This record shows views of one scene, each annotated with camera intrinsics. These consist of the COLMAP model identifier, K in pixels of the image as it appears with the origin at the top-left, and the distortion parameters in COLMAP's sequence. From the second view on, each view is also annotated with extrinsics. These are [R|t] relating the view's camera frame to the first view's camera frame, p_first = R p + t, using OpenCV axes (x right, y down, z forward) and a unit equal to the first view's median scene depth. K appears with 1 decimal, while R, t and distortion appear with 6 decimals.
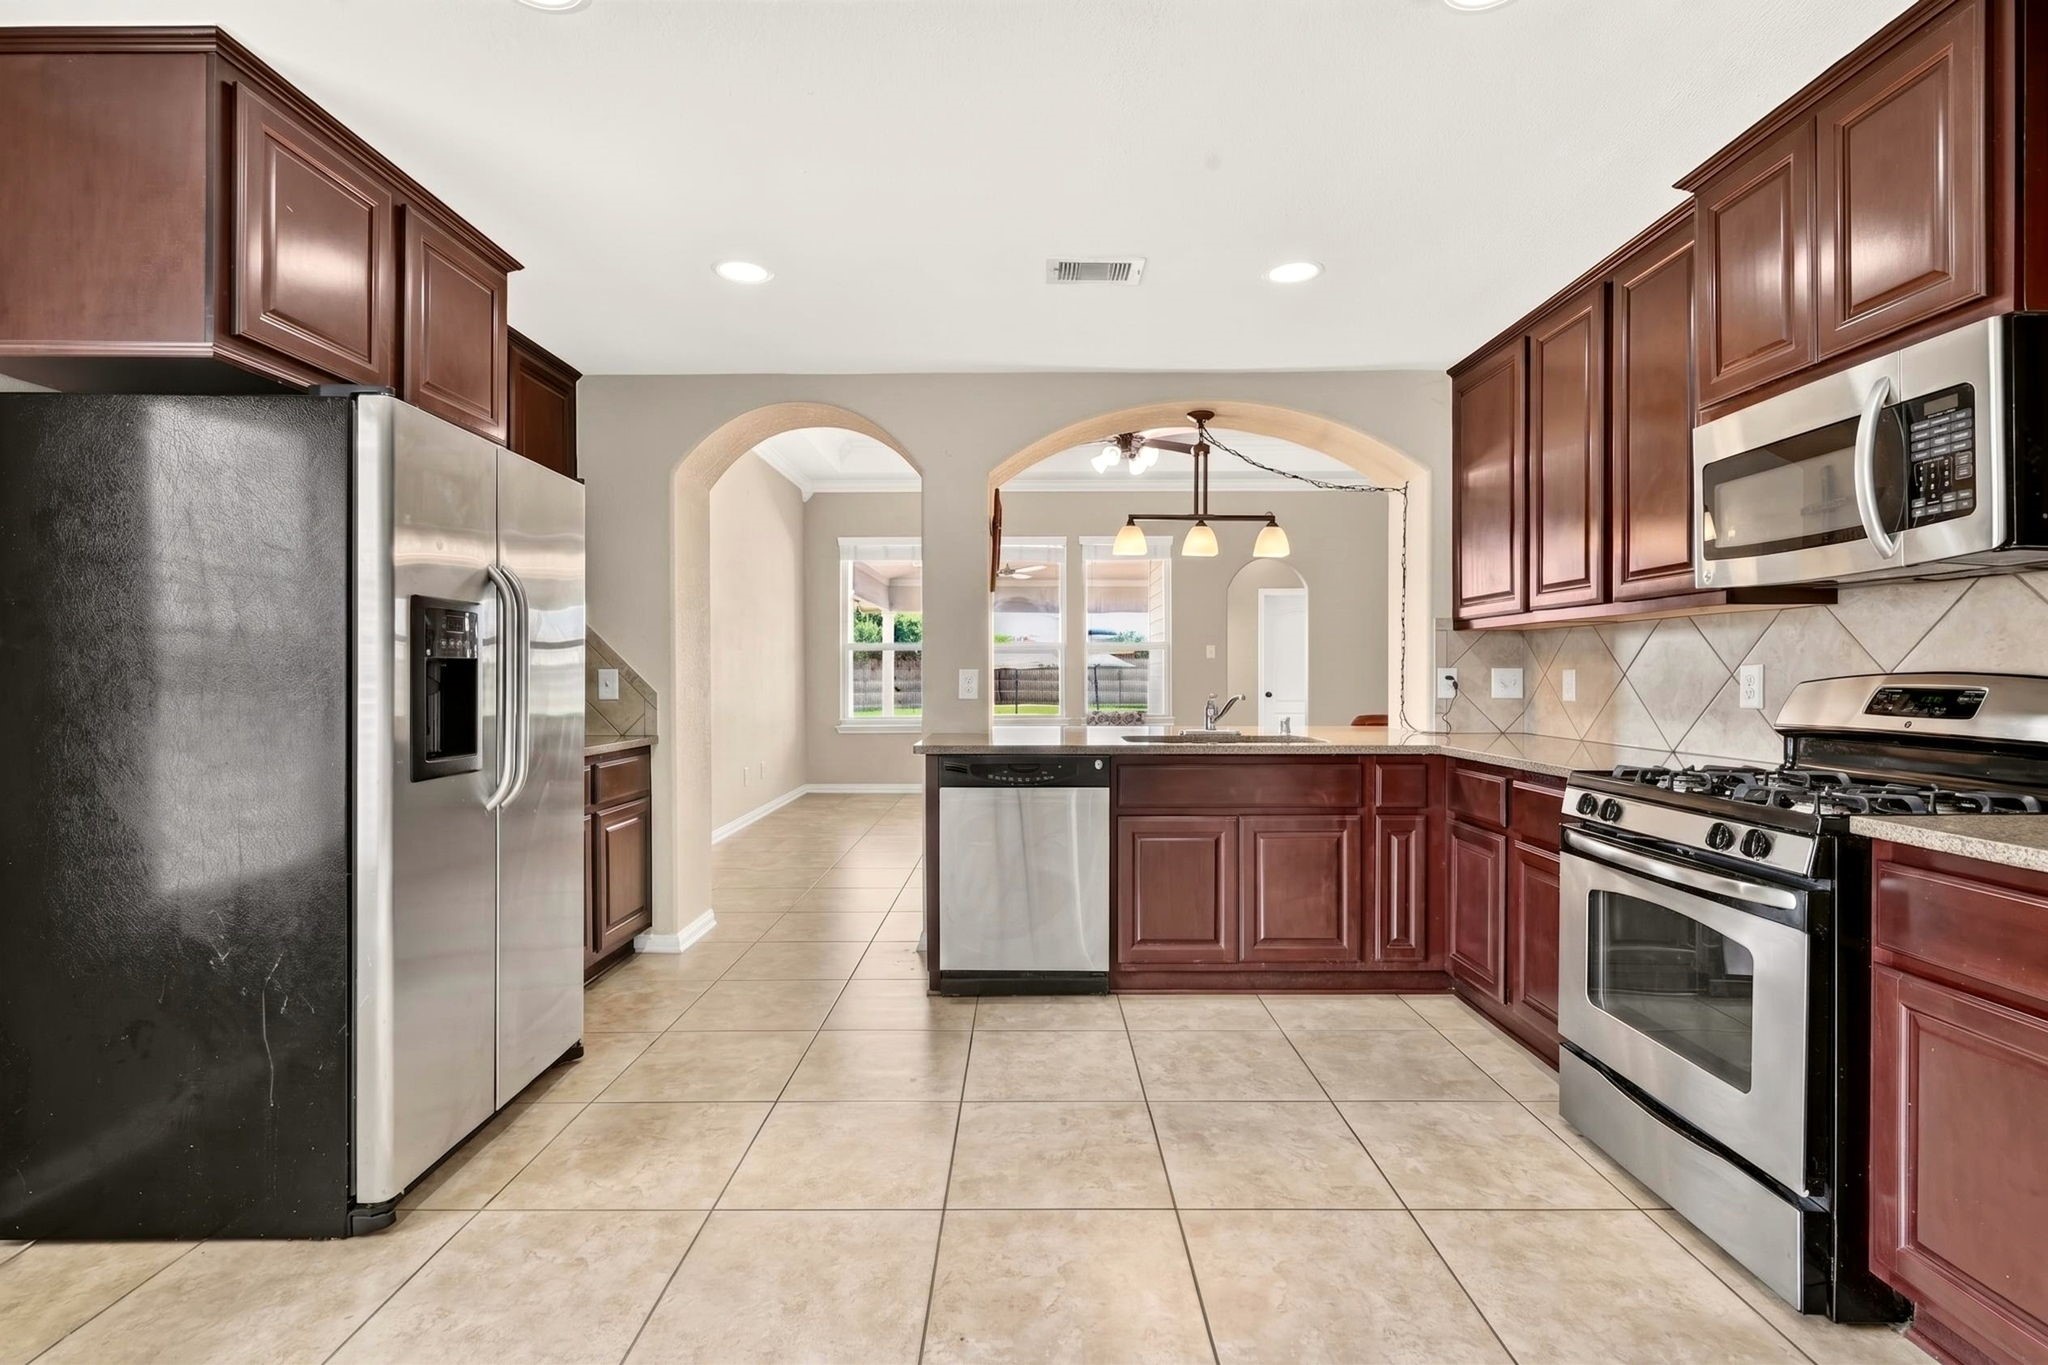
lens RADIAL K [[922.9, 0, 1017.3], [0, 922.9, 674.1], [0, 0, 1]] dist [0.002997, -0.000276]
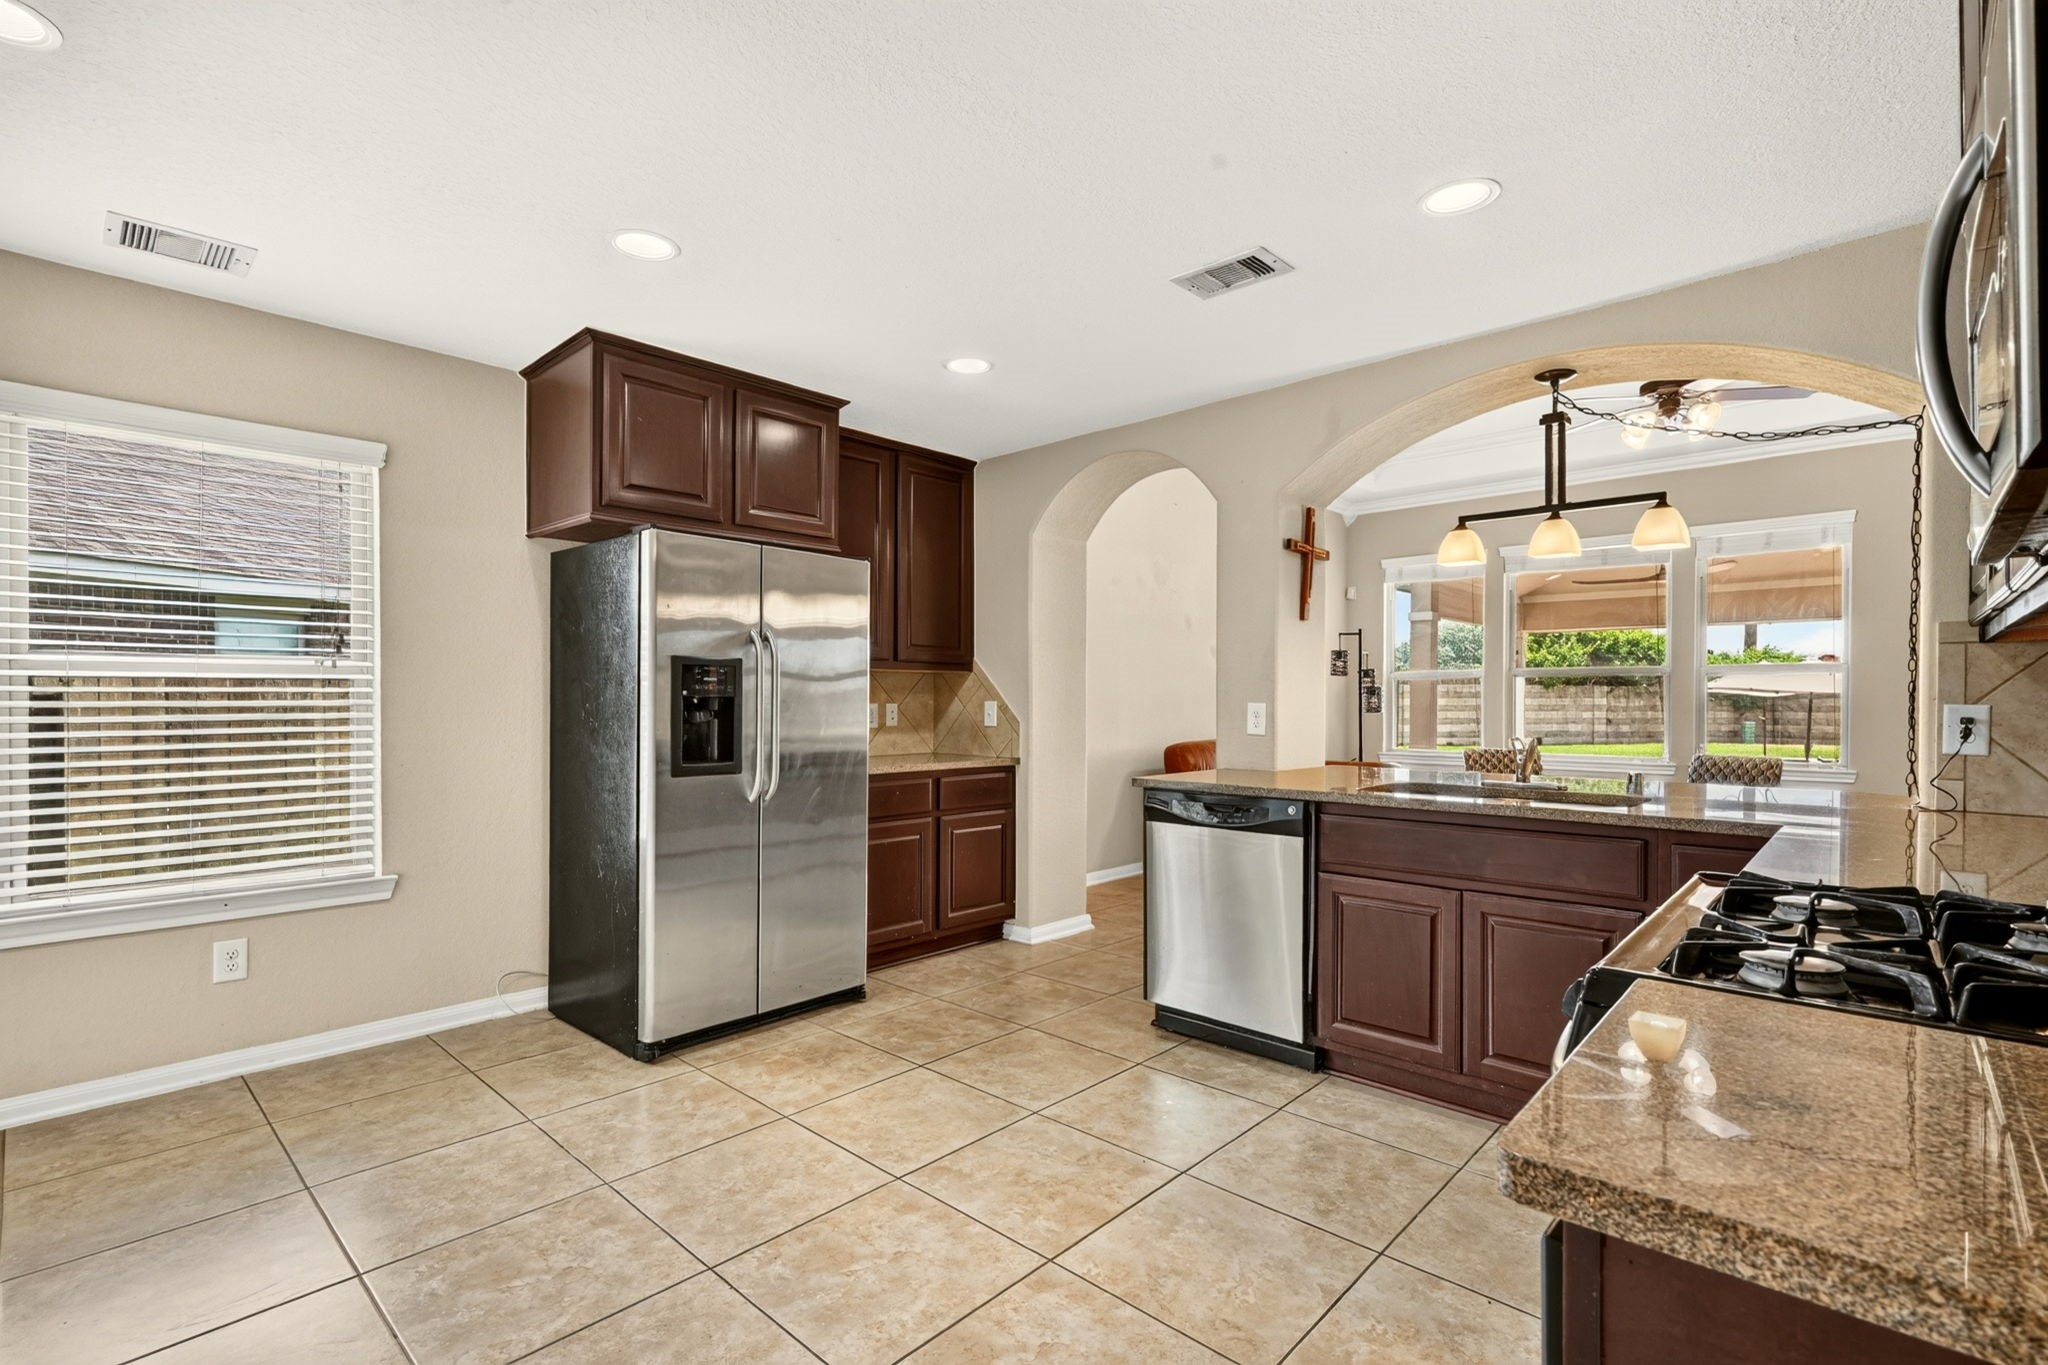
lens RADIAL K [[922.9, 0, 1019.2], [0, 922.9, 702.9], [0, 0, 1]] dist [0.002997, -0.000276]
pose [[0.738953, 0.004450, -0.673742, 0.496949], [-0.003832, 0.999990, 0.002401, -0.007784], [0.673746, 0.000807, 0.738963, 0.158092]]
